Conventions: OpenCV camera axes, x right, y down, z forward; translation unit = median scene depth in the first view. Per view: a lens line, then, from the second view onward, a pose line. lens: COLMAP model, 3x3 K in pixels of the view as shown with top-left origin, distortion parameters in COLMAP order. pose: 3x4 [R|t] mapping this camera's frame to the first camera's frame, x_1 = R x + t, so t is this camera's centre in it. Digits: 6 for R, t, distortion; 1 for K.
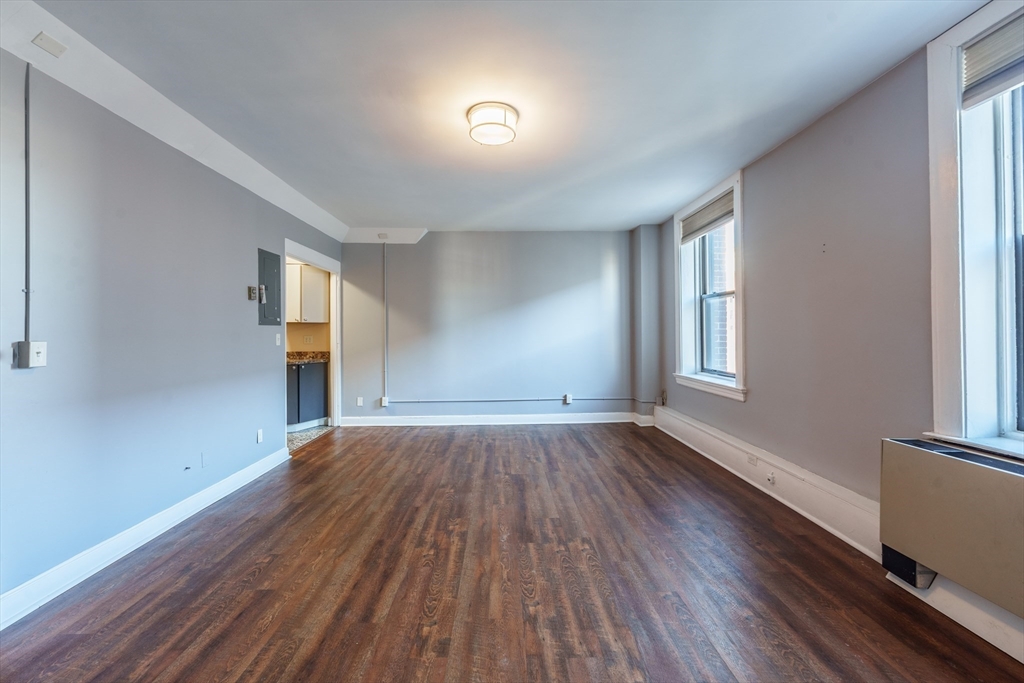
lens RADIAL K [[423.7, 0, 512.0], [0, 423.7, 341.5], [0, 0, 1]] dist [-0.002484, -0.000425]
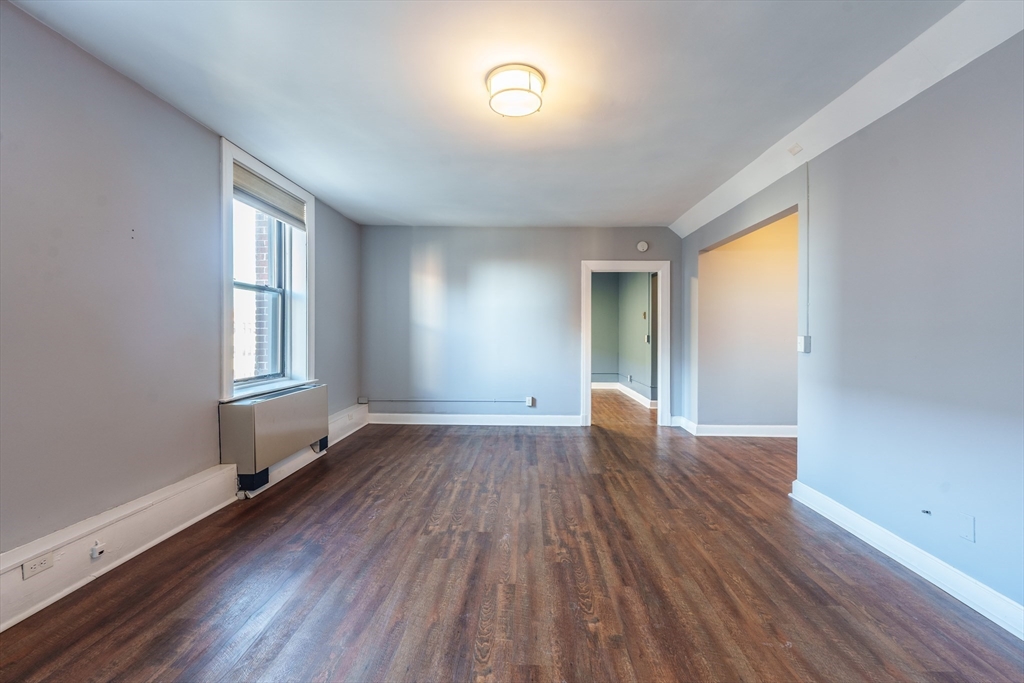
lens RADIAL K [[439.5, 0, 511.0], [0, 439.5, 335.4], [0, 0, 1]] dist [0.000320, -0.000047]
pose [[-0.997670, 0.001880, 0.068196, -0.105867], [0.003654, 0.999658, 0.025908, -0.038430], [-0.068124, 0.026097, -0.997335, 2.082238]]
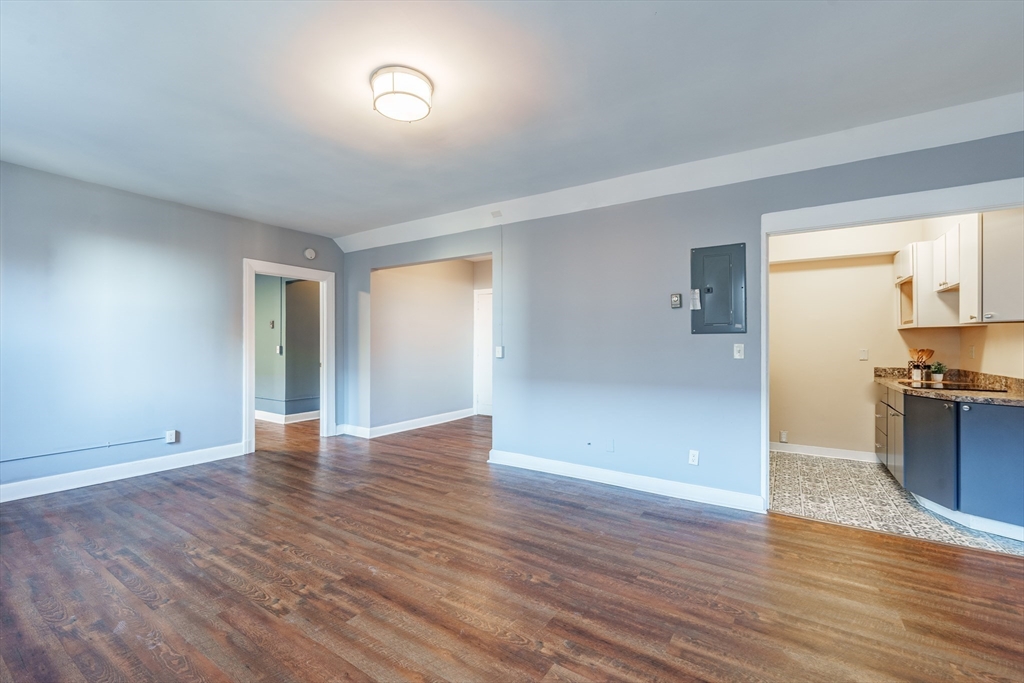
lens RADIAL K [[441.4, 0, 502.8], [0, 441.4, 343.7], [0, 0, 1]] dist [-0.001778, -0.000526]
pose [[-0.583108, 0.005146, -0.812378, 0.604037], [-0.015177, 0.999736, 0.017227, -0.042297], [0.812253, 0.022374, -0.582876, 1.822993]]
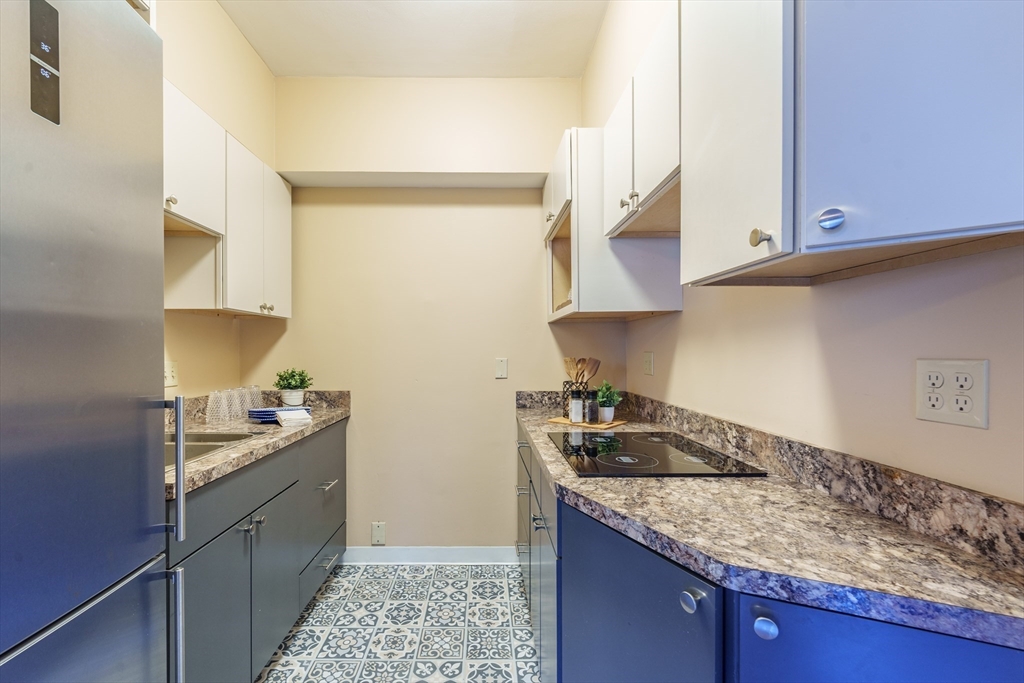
lens RADIAL K [[429.6, 0, 498.9], [0, 429.6, 351.8], [0, 0, 1]] dist [-0.001718, -0.000340]
pose [[-0.016588, 0.006763, -0.999840, -0.801165], [-0.022171, 0.999729, 0.007130, -0.032431], [0.999617, 0.022285, -0.016434, 1.985843]]
